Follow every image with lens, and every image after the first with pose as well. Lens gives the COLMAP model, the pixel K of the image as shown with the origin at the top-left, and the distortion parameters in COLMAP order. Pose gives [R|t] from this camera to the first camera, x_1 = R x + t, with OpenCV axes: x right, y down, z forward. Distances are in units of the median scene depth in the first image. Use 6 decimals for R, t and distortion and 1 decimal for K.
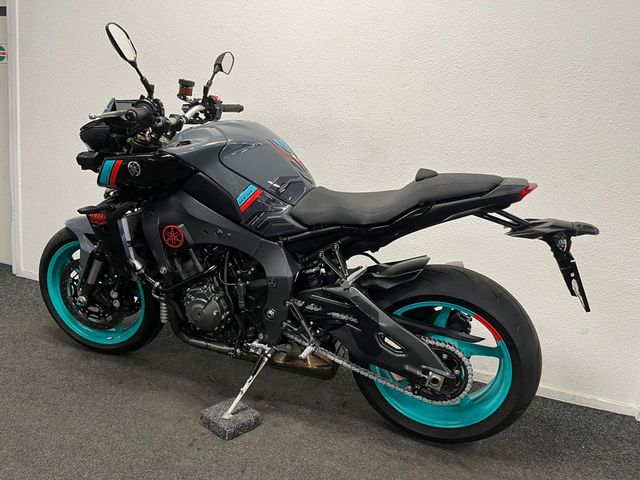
lens RADIAL K [[483.4, 0, 320.0], [0, 483.4, 240.0], [0, 0, 1]] dist [0.051210, -0.002335]
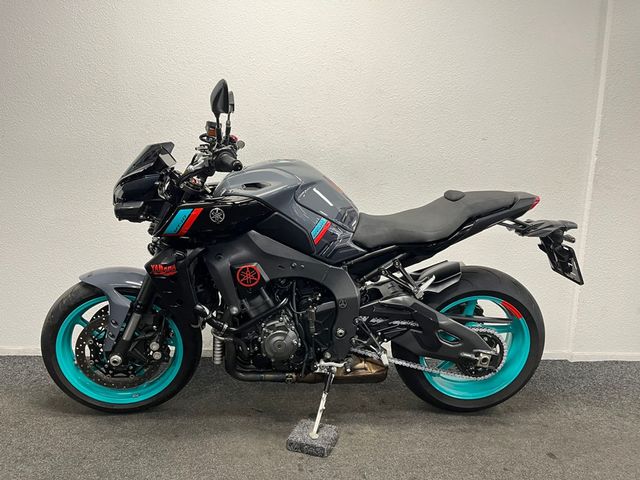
lens RADIAL K [[483.4, 0, 320.0], [0, 483.4, 240.0], [0, 0, 1]] dist [0.051210, -0.002335]
pose [[0.922627, -0.122000, 0.365891, -0.528385], [0.128370, 0.991702, 0.006968, -0.070411], [-0.363705, 0.040541, 0.930632, -0.012173]]
